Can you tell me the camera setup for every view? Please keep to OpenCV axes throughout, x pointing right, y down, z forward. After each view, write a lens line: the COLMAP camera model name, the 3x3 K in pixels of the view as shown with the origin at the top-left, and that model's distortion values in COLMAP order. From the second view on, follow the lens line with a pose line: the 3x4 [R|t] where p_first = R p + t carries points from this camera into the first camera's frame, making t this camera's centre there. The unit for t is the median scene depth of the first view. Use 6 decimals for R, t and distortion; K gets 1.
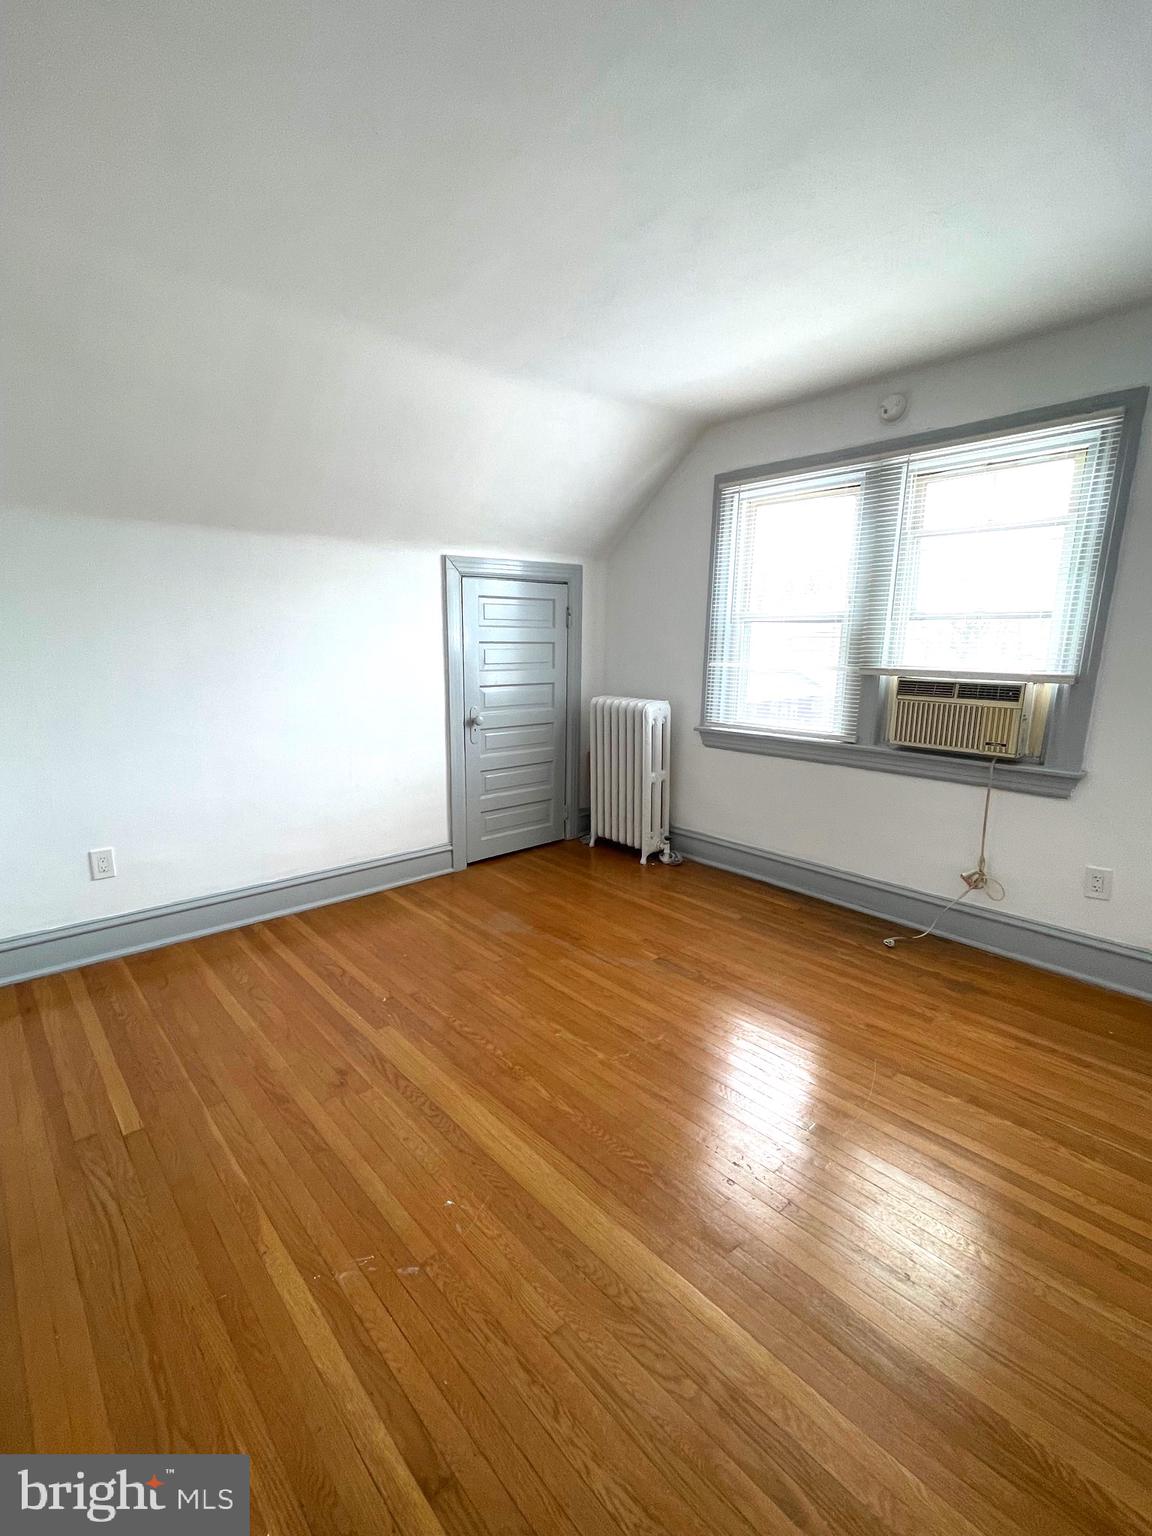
lens RADIAL K [[688.0, 0, 566.1], [0, 688.0, 761.1], [0, 0, 1]] dist [-0.002194, 0.002770]
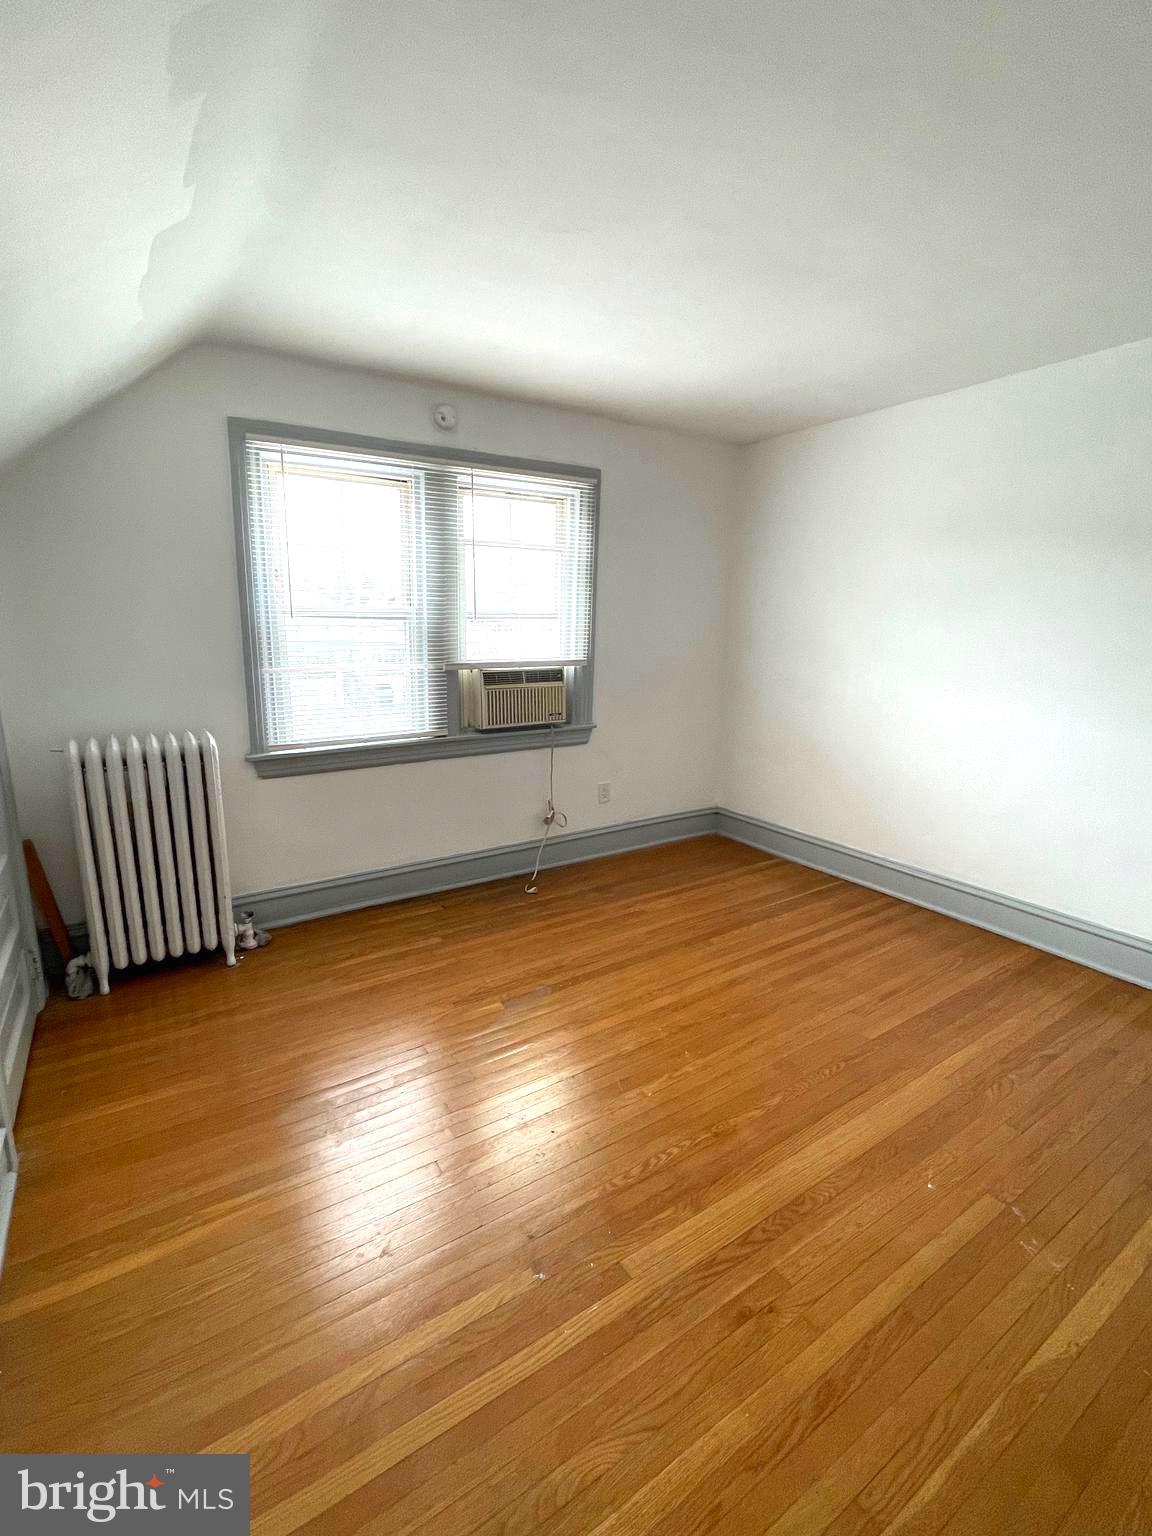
lens RADIAL K [[688.0, 0, 560.5], [0, 688.0, 771.0], [0, 0, 1]] dist [-0.002194, 0.002770]
pose [[0.157936, -0.215976, 0.963541, -0.640474], [0.172002, 0.966887, 0.188533, -0.157304], [-0.972354, 0.135955, 0.189855, 0.705512]]
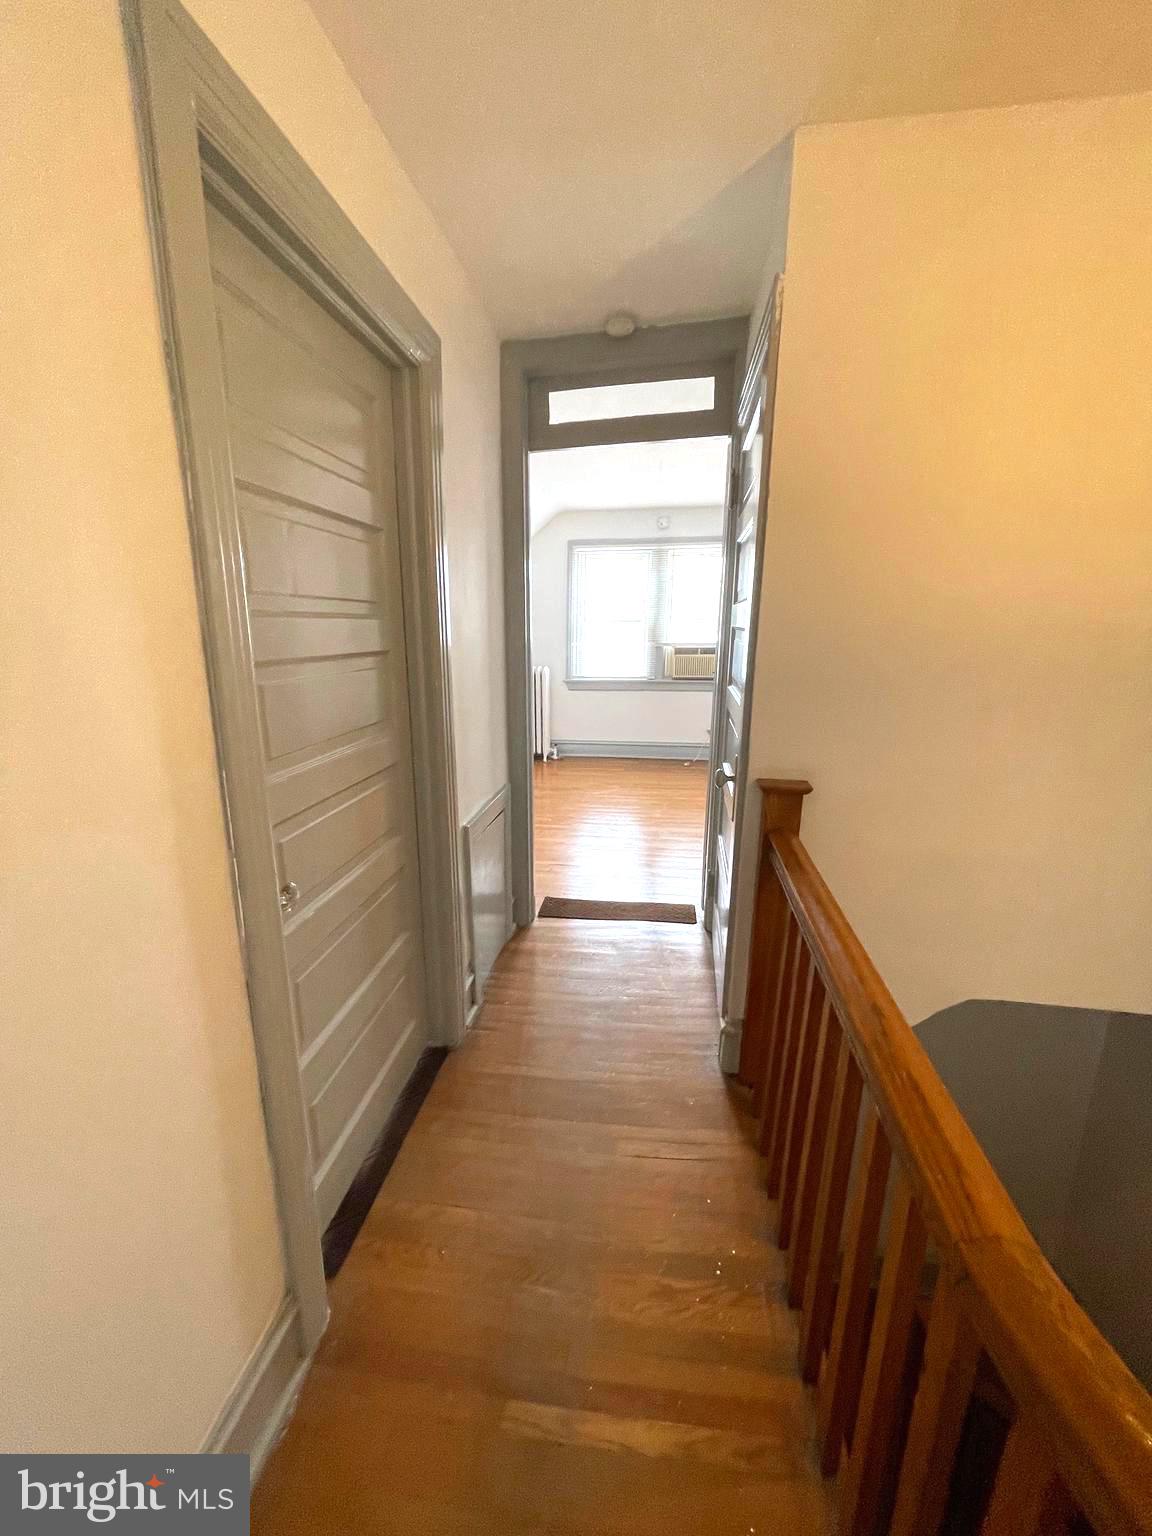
lens RADIAL K [[618.3, 0, 571.2], [0, 618.3, 772.7], [0, 0, 1]] dist [-0.001797, -0.000753]
pose [[0.760946, -0.162272, 0.628195, -1.128808], [0.125747, 0.986746, 0.102571, 0.034225], [-0.636513, 0.000942, 0.771265, -0.340886]]
